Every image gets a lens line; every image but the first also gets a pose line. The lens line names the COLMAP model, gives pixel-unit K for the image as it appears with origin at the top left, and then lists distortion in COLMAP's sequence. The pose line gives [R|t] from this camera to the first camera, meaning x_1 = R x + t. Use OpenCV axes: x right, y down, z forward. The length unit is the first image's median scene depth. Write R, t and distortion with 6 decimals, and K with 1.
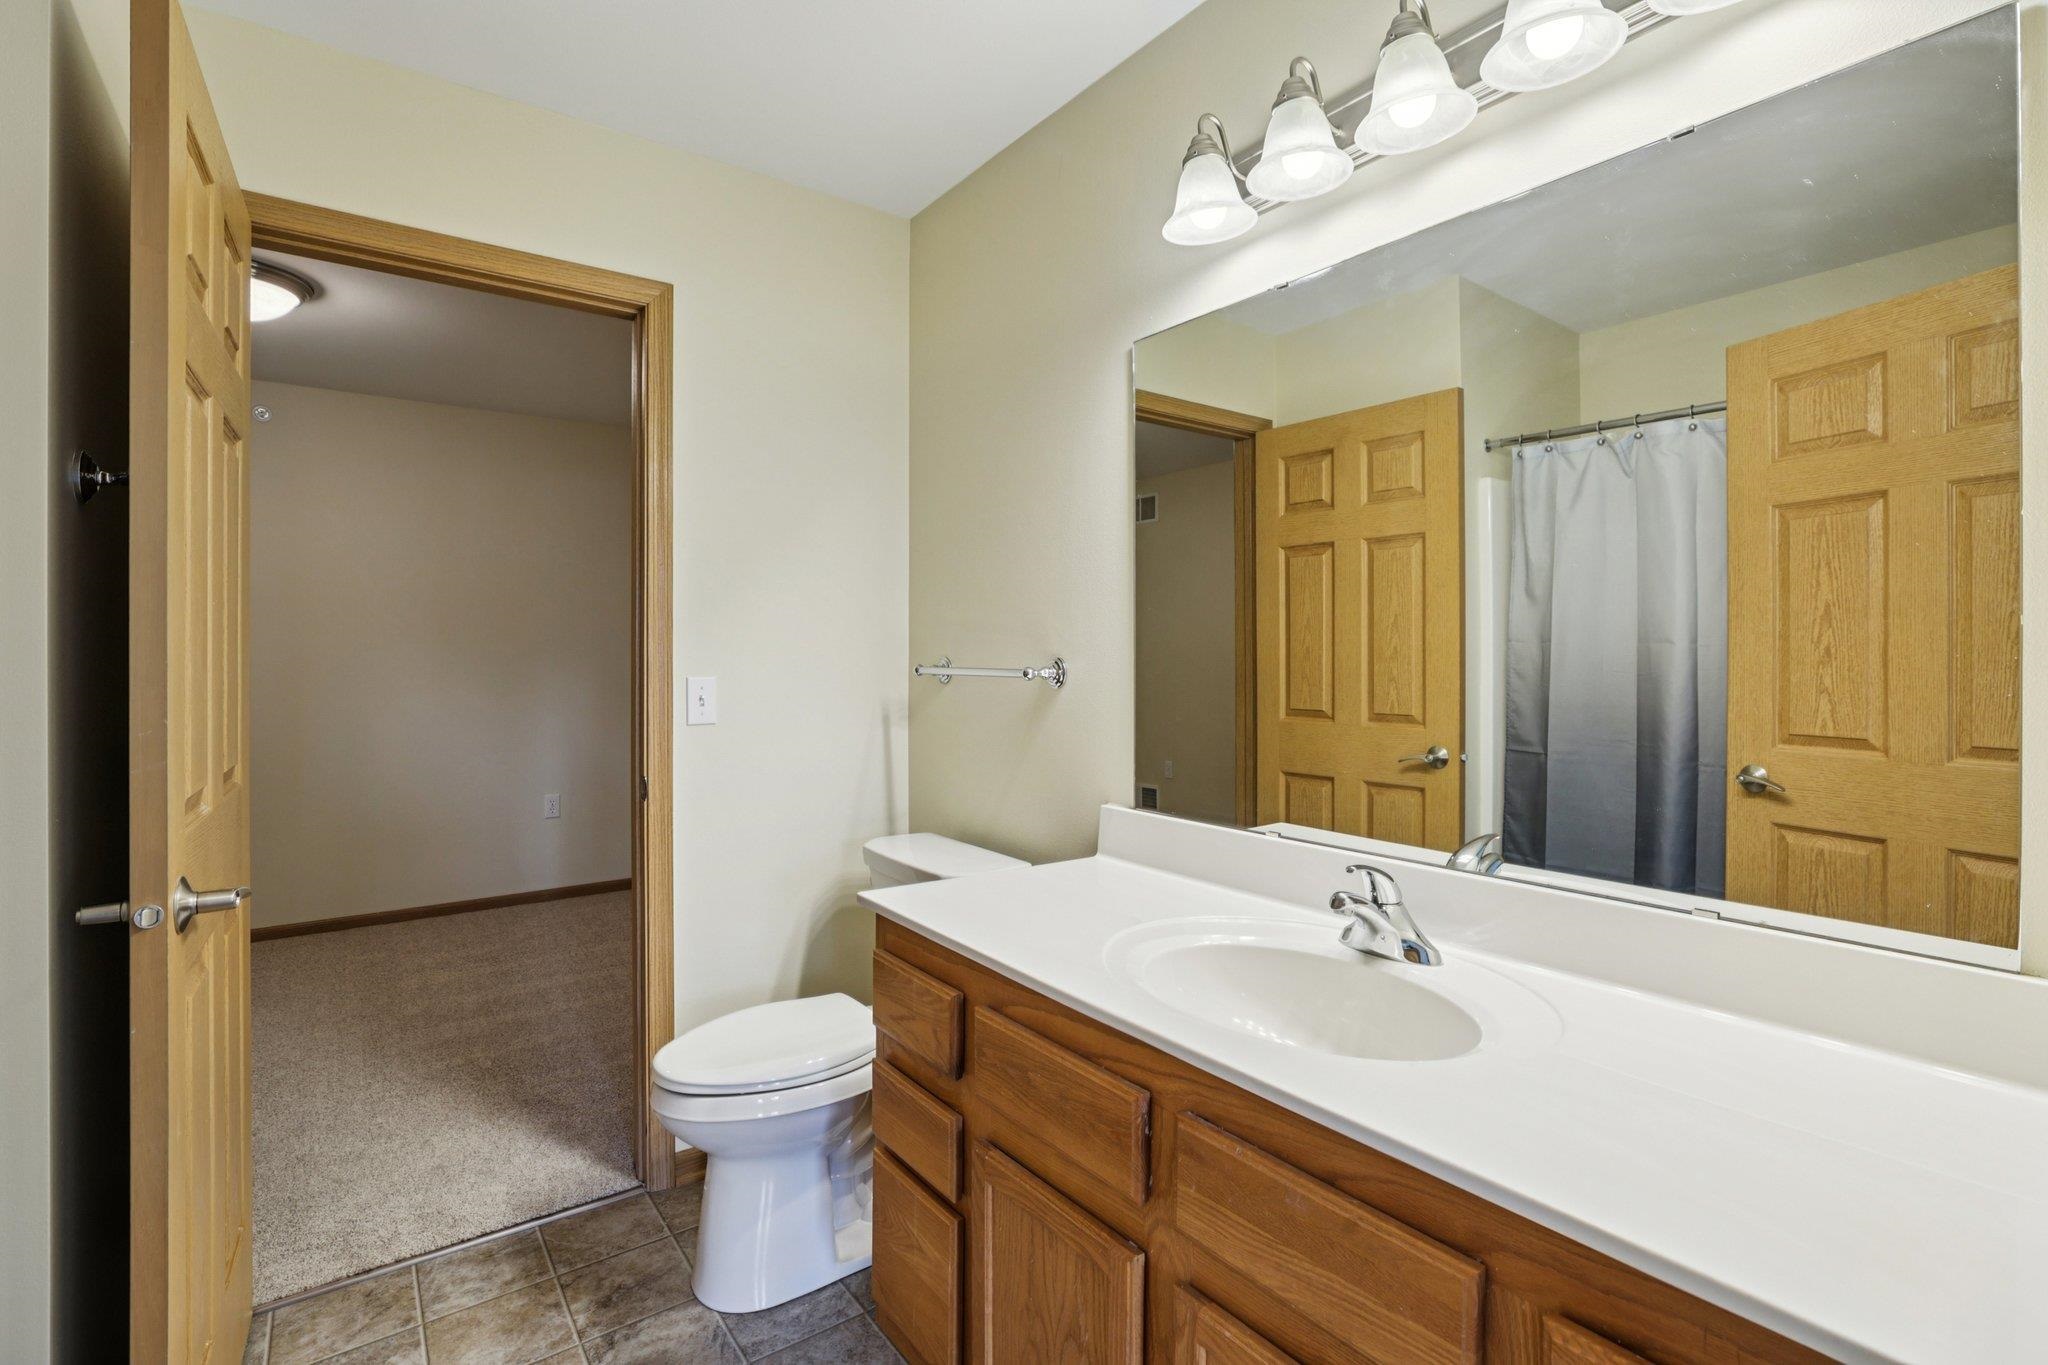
lens RADIAL K [[948.7, 0, 986.5], [0, 948.7, 649.9], [0, 0, 1]] dist [-0.042291, 0.013697]
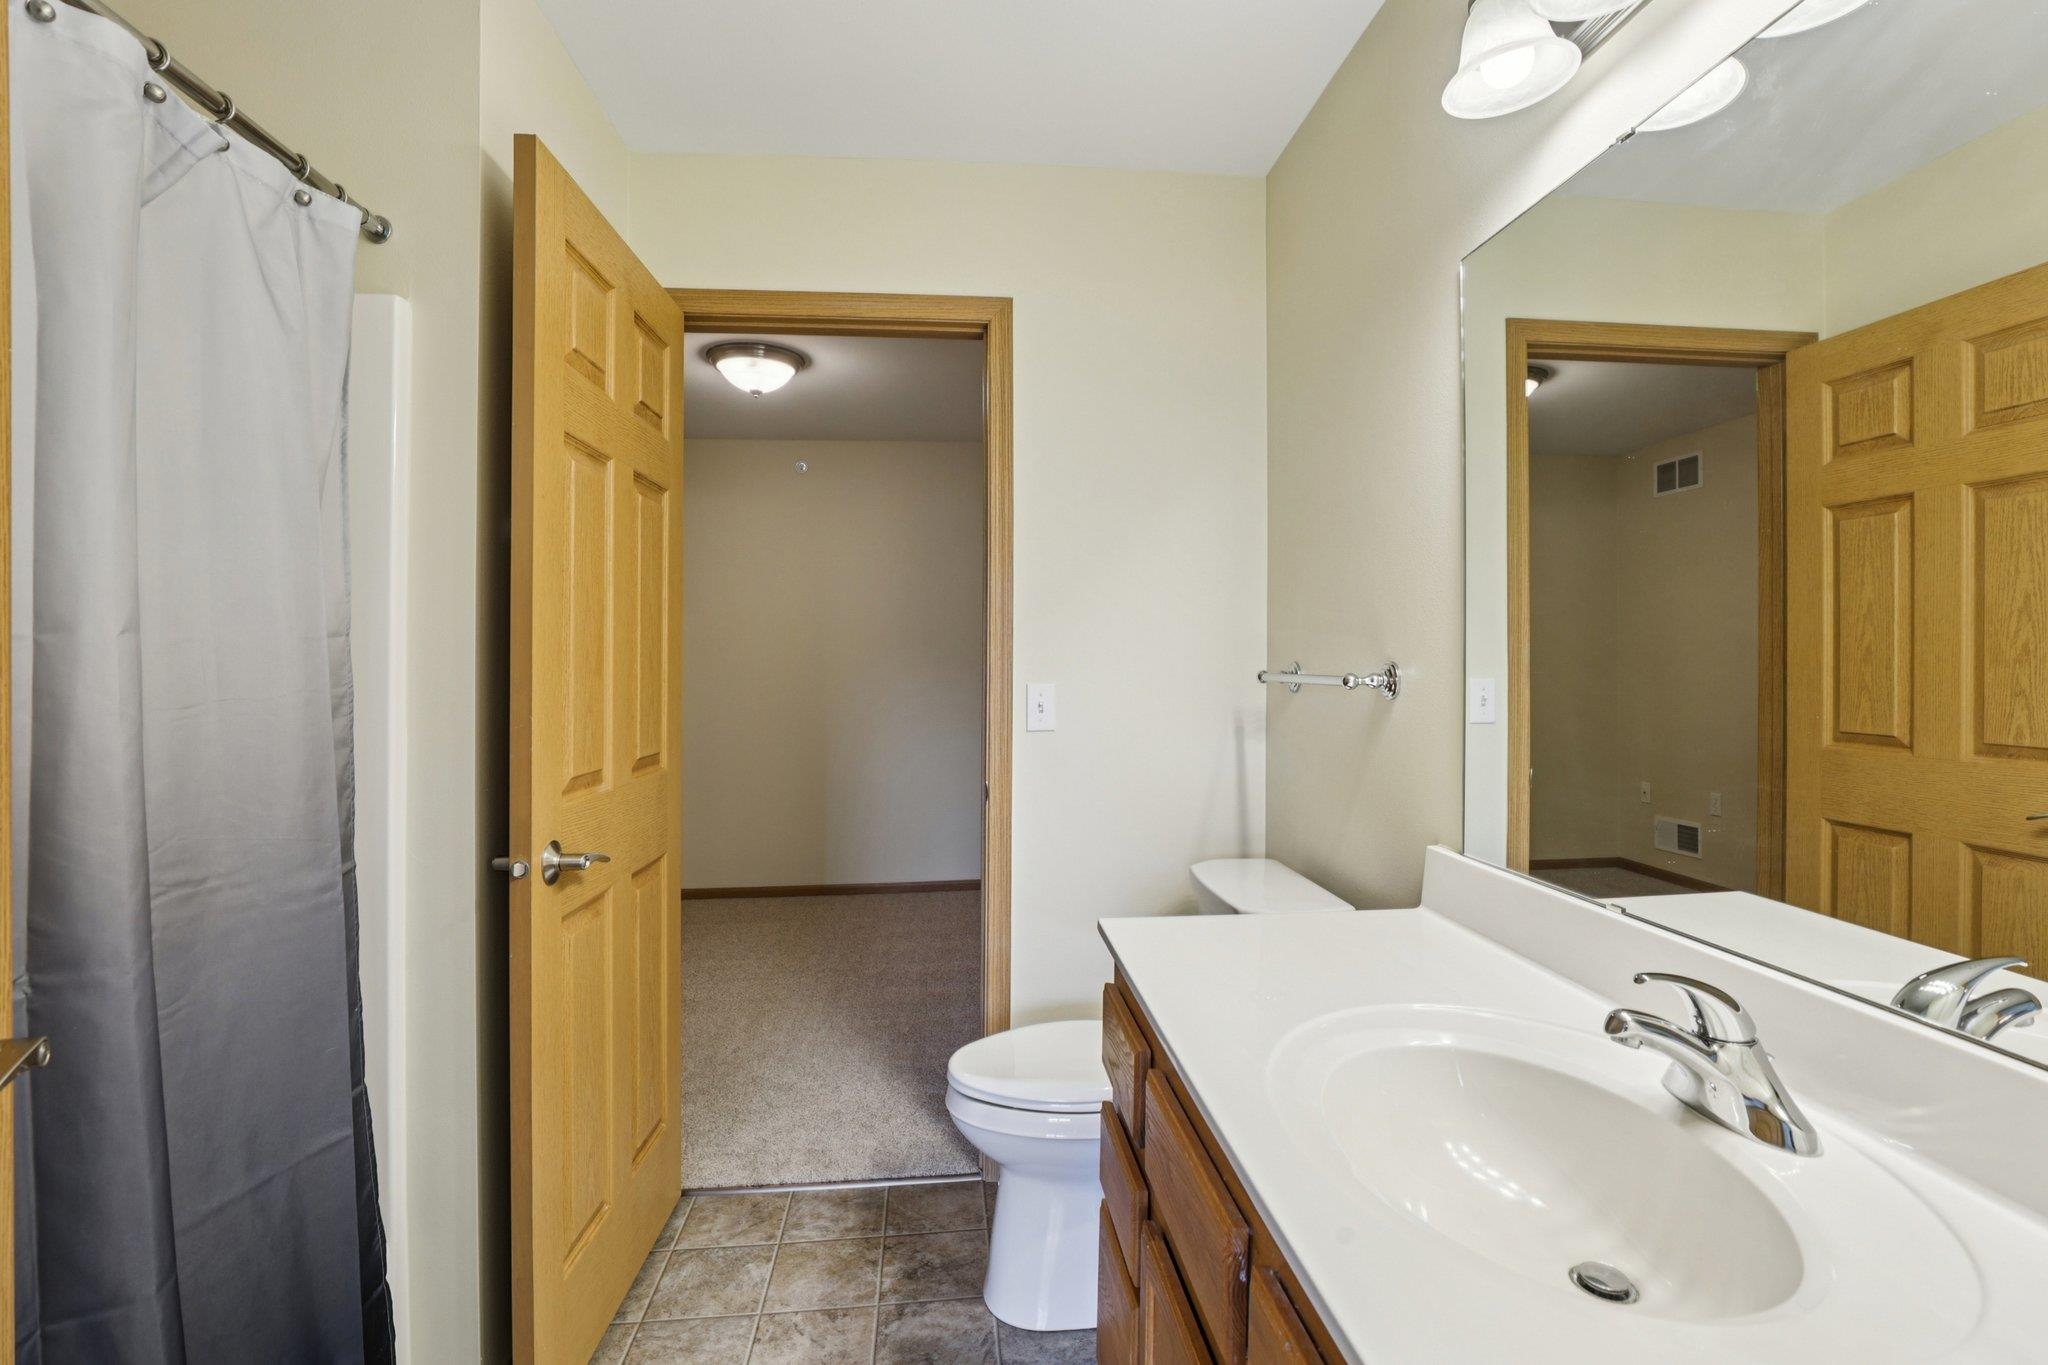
lens RADIAL K [[948.7, 0, 1004.2], [0, 948.7, 666.8], [0, 0, 1]] dist [-0.042291, 0.013697]
pose [[0.866177, -0.003741, -0.499724, 0.194772], [0.009298, 0.999920, 0.008632, 0.001328], [0.499651, -0.012123, 0.866142, 0.123587]]
